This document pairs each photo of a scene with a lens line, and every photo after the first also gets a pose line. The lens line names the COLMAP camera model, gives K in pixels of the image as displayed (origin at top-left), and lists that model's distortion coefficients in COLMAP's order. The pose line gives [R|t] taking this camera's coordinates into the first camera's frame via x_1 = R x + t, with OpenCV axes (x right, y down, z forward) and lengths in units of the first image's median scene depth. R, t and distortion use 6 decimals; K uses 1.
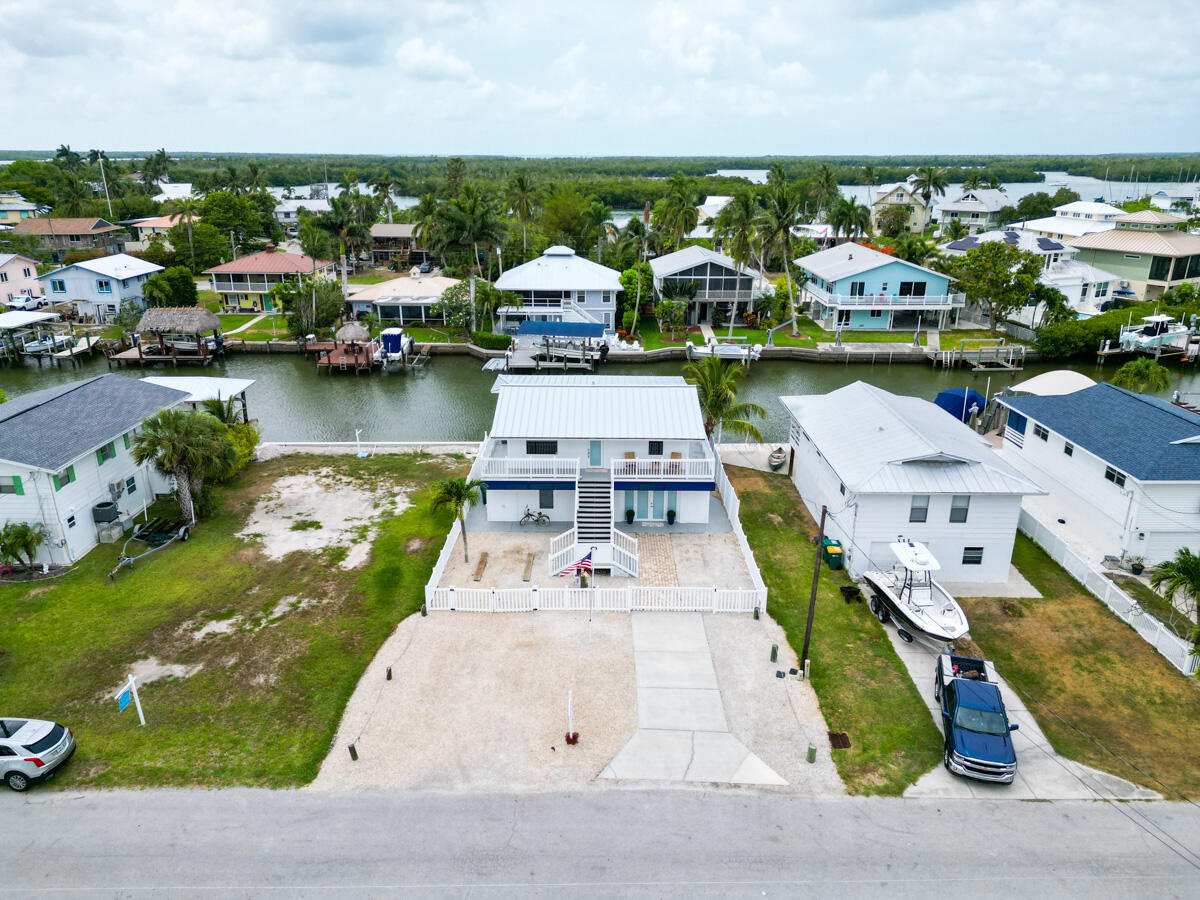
lens RADIAL K [[835.0, 0, 598.5], [0, 835.0, 457.1], [0, 0, 1]] dist [0.079461, -0.076616]
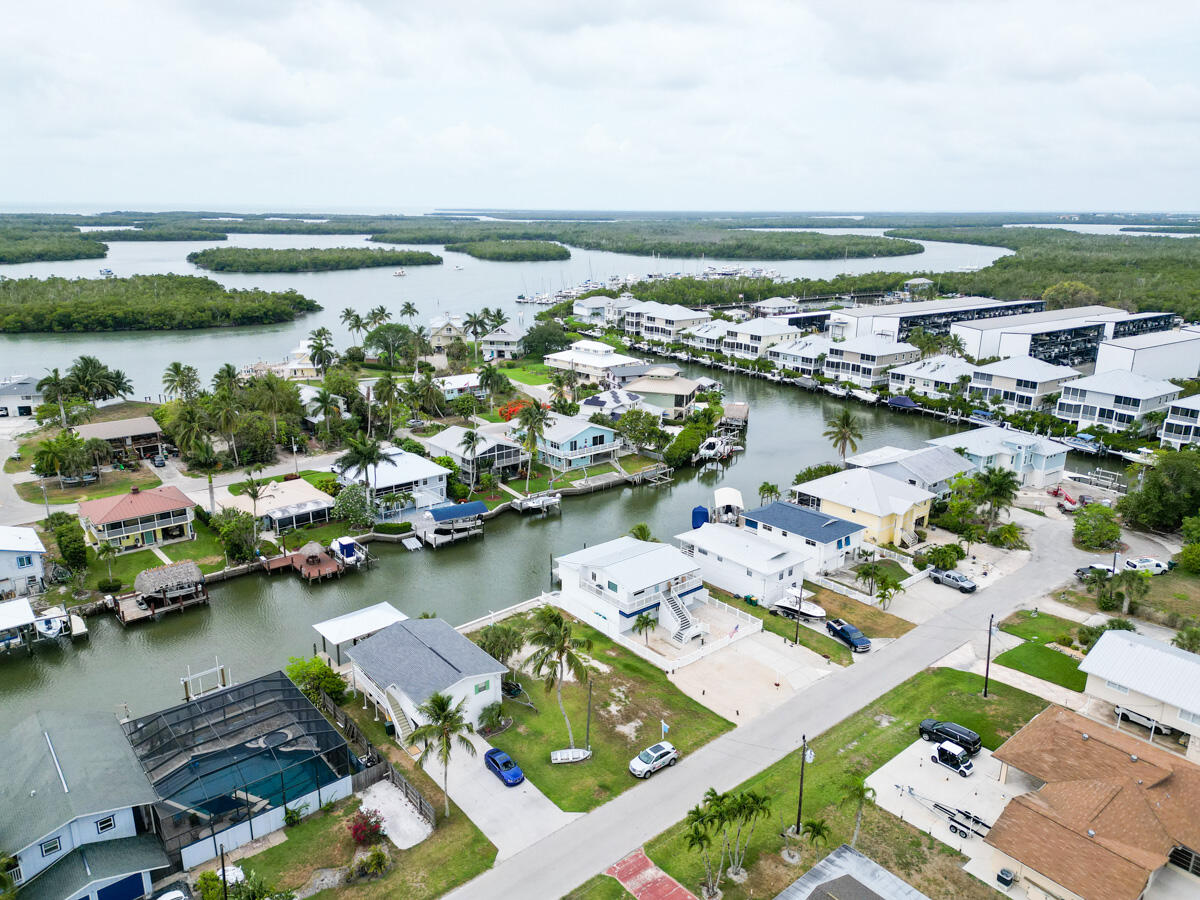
lens RADIAL K [[835.0, 0, 596.6], [0, 835.0, 456.0], [0, 0, 1]] dist [0.079461, -0.076616]
pose [[0.763665, -0.181366, 0.619615, -1.410234], [0.214320, 0.976523, 0.021690, -0.418634], [-0.609002, 0.116232, 0.784606, -0.666536]]
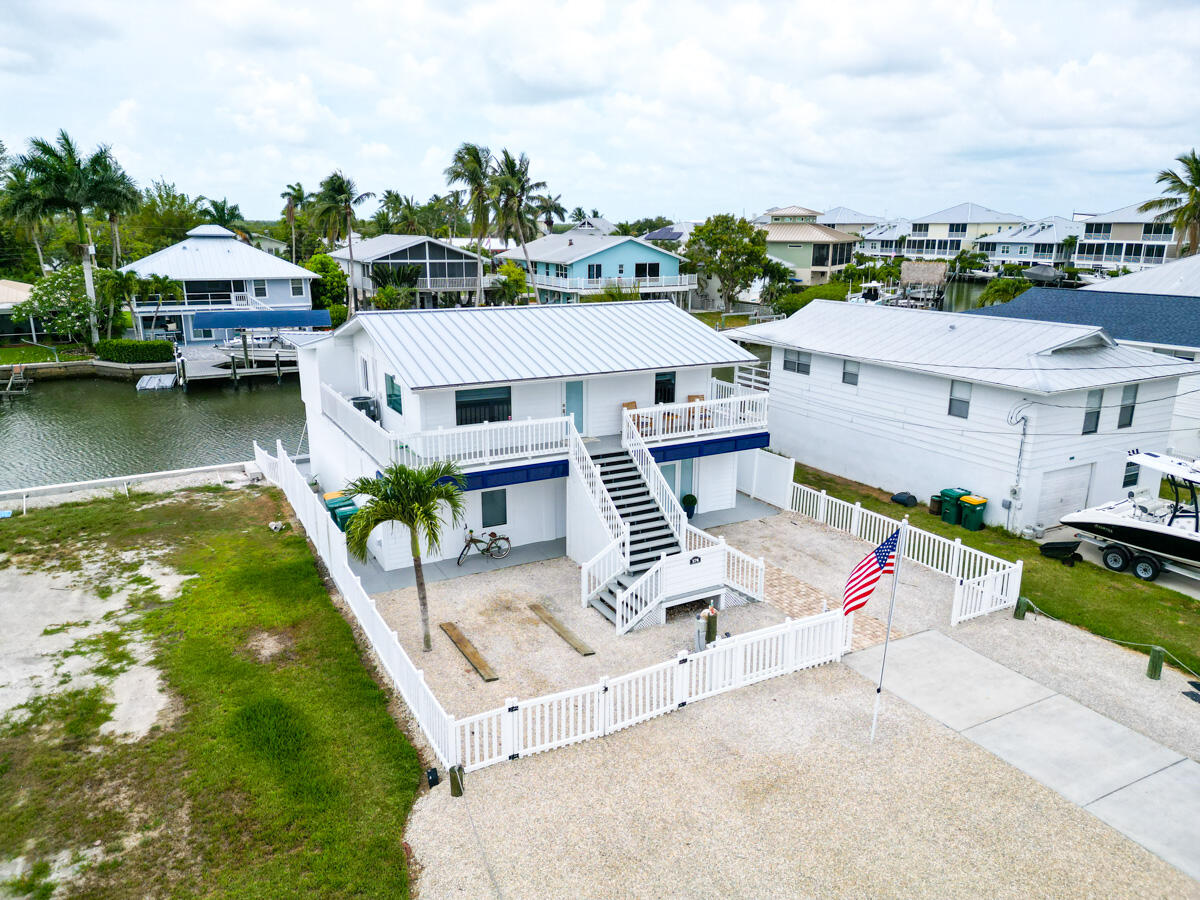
lens RADIAL K [[835.0, 0, 599.0], [0, 835.0, 462.9], [0, 0, 1]] dist [0.079461, -0.076616]
pose [[0.876979, -0.130395, 0.462498, -0.249524], [0.161282, 0.986520, -0.027683, 0.047877], [-0.452654, 0.098870, 0.886188, 0.489980]]
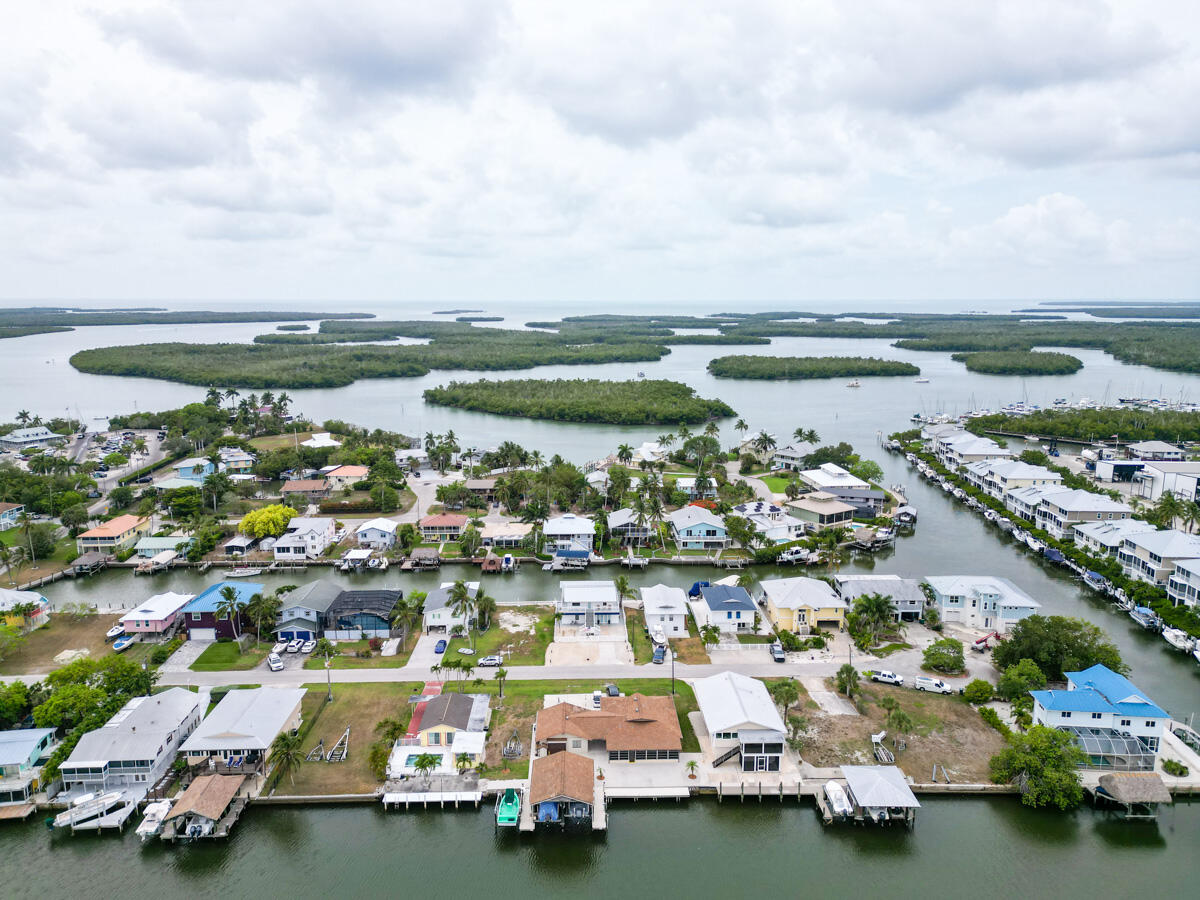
lens RADIAL K [[835.0, 0, 598.9], [0, 835.0, 442.5], [0, 0, 1]] dist [0.079461, -0.076616]
pose [[0.999398, -0.007805, 0.033803, -0.086670], [0.013574, 0.984659, -0.173959, -0.073245], [-0.031926, 0.174313, 0.984173, -3.018780]]
